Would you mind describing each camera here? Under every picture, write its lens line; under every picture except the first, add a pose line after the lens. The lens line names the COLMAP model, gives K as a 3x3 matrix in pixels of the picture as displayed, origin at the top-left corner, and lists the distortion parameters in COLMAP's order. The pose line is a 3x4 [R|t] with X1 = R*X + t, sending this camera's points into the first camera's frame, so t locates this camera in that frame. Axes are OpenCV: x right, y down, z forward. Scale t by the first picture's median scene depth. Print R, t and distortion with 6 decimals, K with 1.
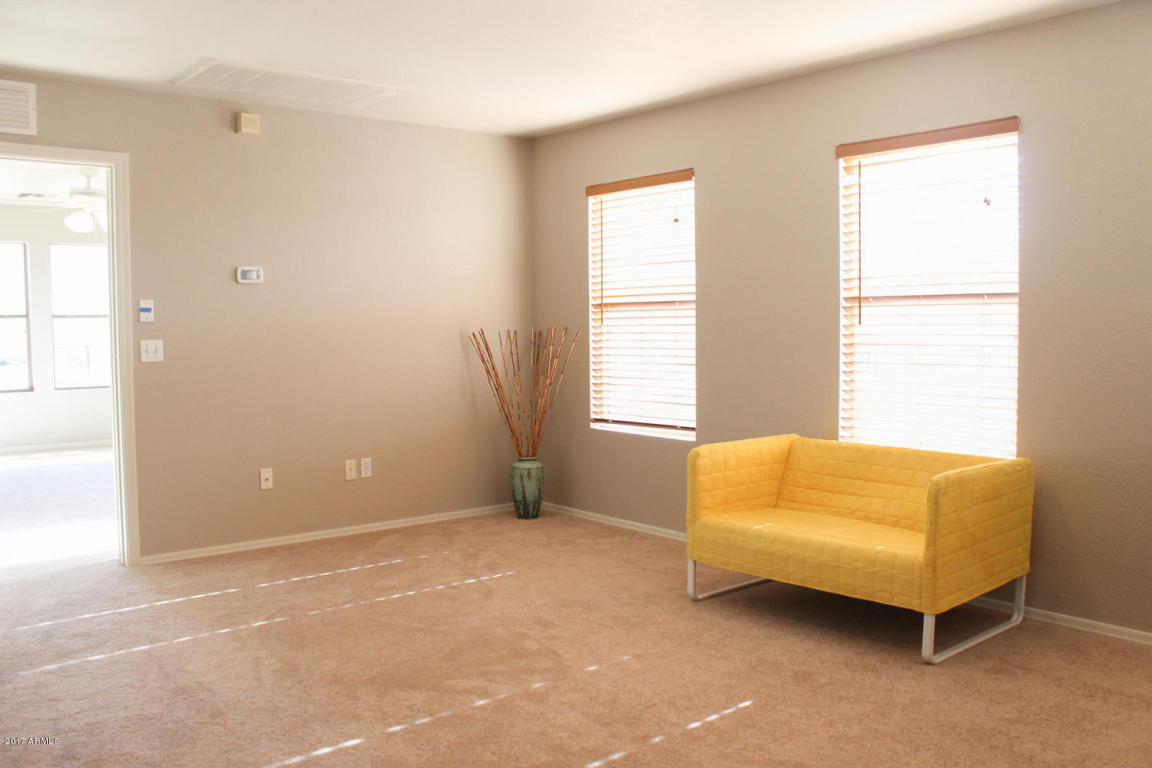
lens RADIAL K [[984.8, 0, 576.0], [0, 984.8, 384.0], [0, 0, 1]] dist [-0.160517, 0.144427]
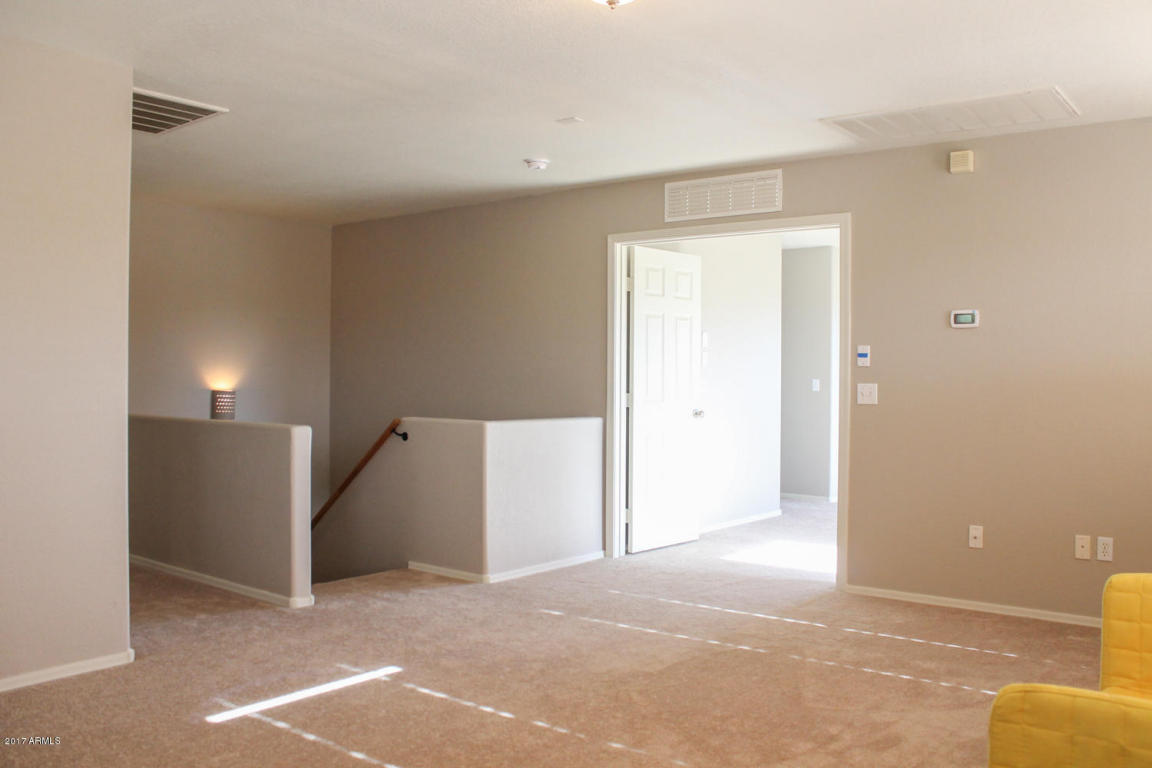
lens RADIAL K [[984.8, 0, 576.0], [0, 984.8, 384.0], [0, 0, 1]] dist [-0.160517, 0.144427]
pose [[0.201565, 0.019683, -0.979277, 0.597777], [-0.072582, 0.997349, 0.005106, -0.030025], [0.976782, 0.070049, 0.202459, 0.510725]]
